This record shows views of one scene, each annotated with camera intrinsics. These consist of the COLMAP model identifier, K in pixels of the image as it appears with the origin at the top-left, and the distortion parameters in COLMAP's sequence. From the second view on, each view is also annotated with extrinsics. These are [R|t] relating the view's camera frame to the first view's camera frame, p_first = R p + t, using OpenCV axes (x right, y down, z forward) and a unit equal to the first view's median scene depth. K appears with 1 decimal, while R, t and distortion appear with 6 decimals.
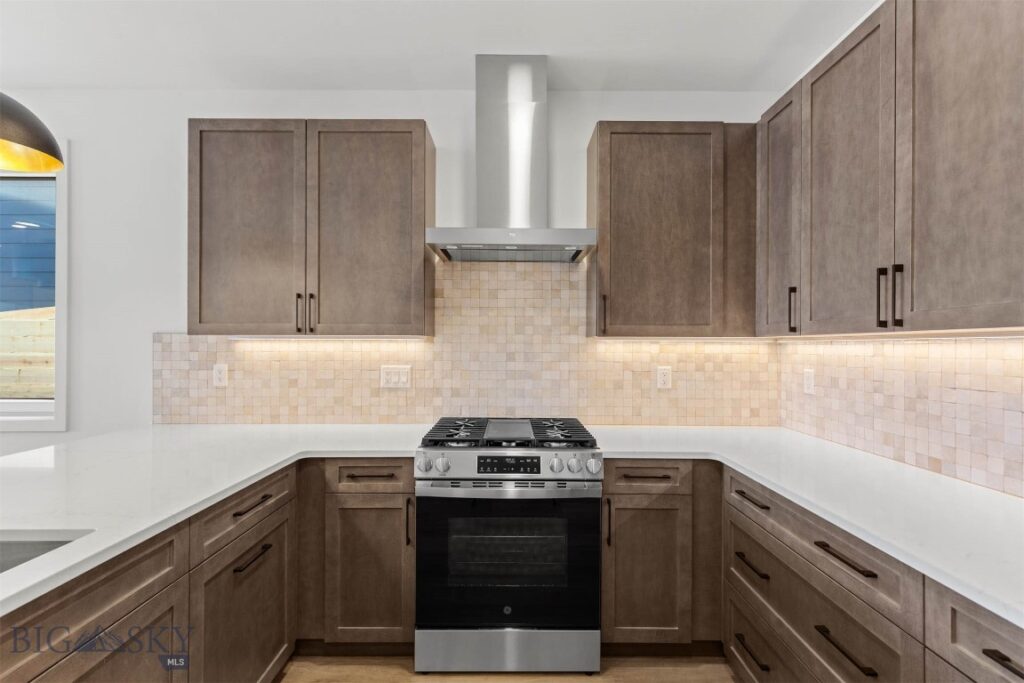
lens RADIAL K [[461.1, 0, 512.9], [0, 461.1, 343.9], [0, 0, 1]] dist [0.009381, -0.001821]
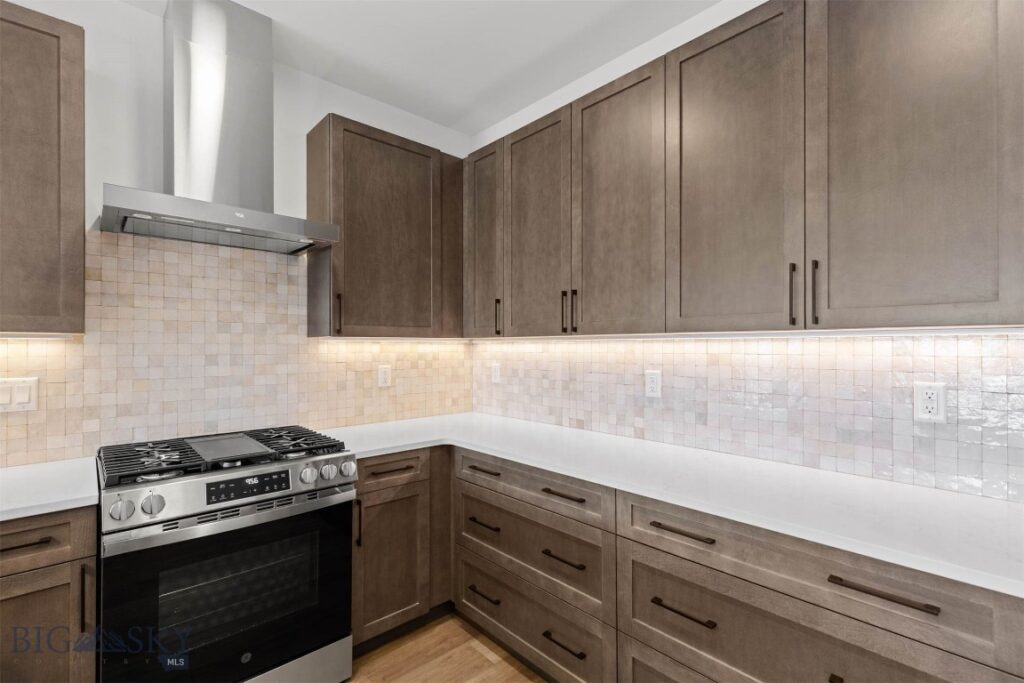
lens RADIAL K [[461.1, 0, 511.2], [0, 461.1, 343.7], [0, 0, 1]] dist [0.009381, -0.001821]
pose [[0.738932, -0.002042, 0.673777, -0.190167], [0.002245, 0.999997, 0.000568, -0.000739], [-0.673777, 0.001093, 0.738934, 0.034730]]
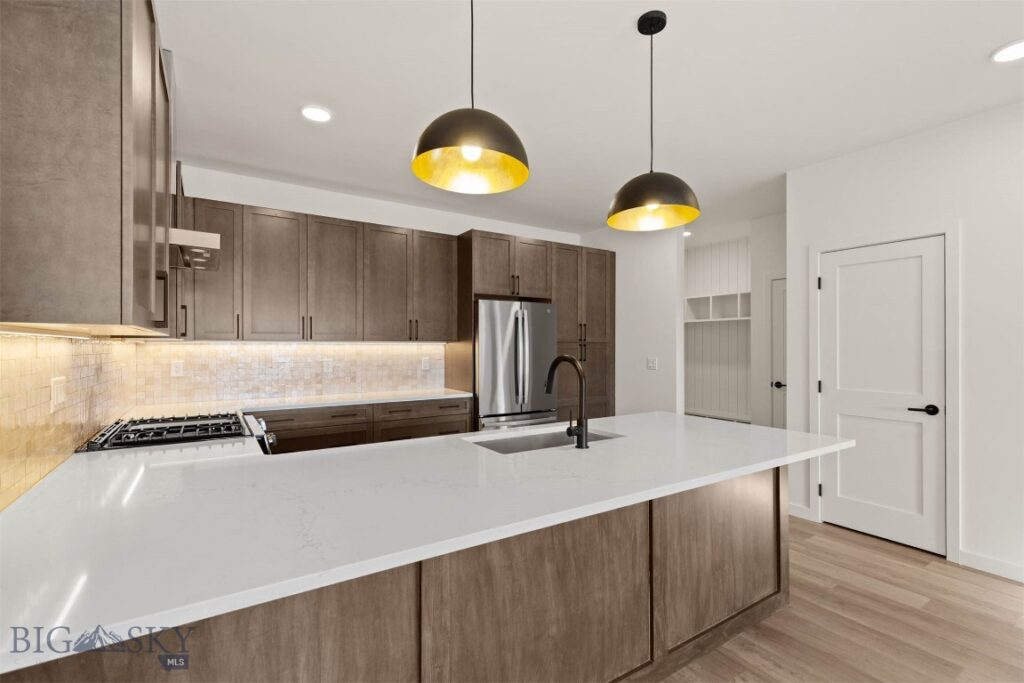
lens RADIAL K [[461.1, 0, 510.9], [0, 461.1, 347.2], [0, 0, 1]] dist [0.009381, -0.001821]
pose [[-0.546780, -0.003692, 0.837268, -1.320452], [-0.006075, 0.999981, 0.000443, 0.001458], [-0.837254, -0.004844, -0.546793, 0.944059]]
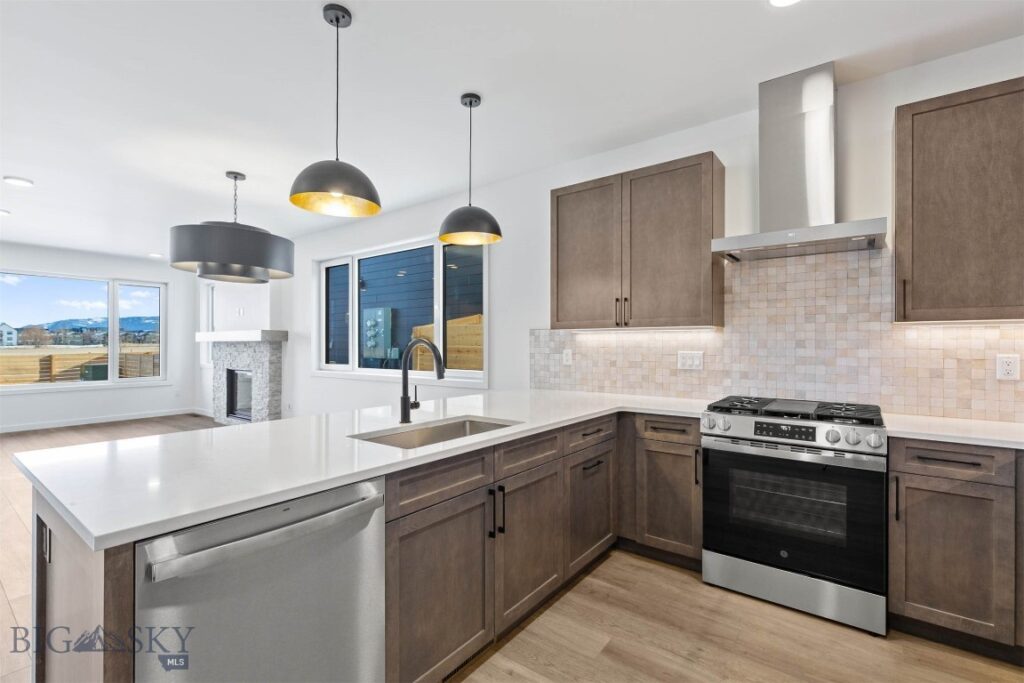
lens RADIAL K [[461.1, 0, 511.3], [0, 461.1, 343.2], [0, 0, 1]] dist [0.009381, -0.001821]
pose [[0.795261, -0.004359, -0.606251, 0.130623], [0.004147, 0.999990, -0.001750, 0.029036], [0.606252, -0.001122, 0.795271, -0.311229]]
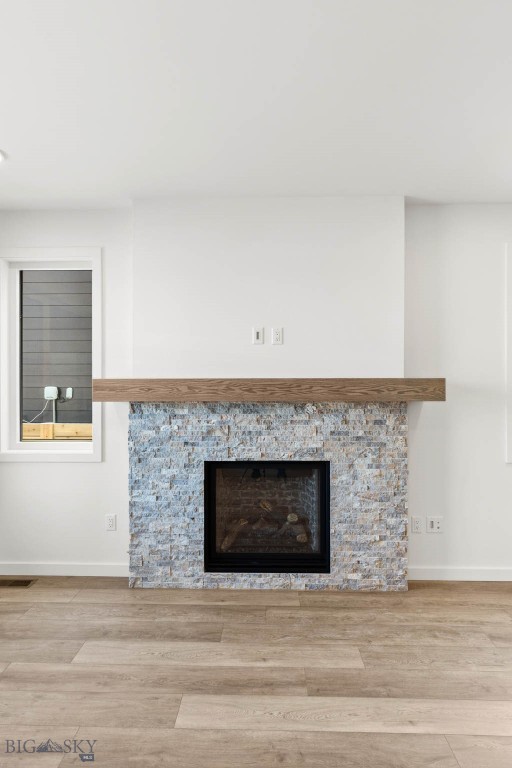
lens RADIAL K [[420.9, 0, 253.1], [0, 420.9, 381.7], [0, 0, 1]] dist [0.002269, -0.001292]
pose [[0.999675, -0.005528, -0.024874, -3.314057], [0.005666, 0.999969, 0.005482, -0.063212], [0.024843, -0.005621, 0.999676, -0.236500]]
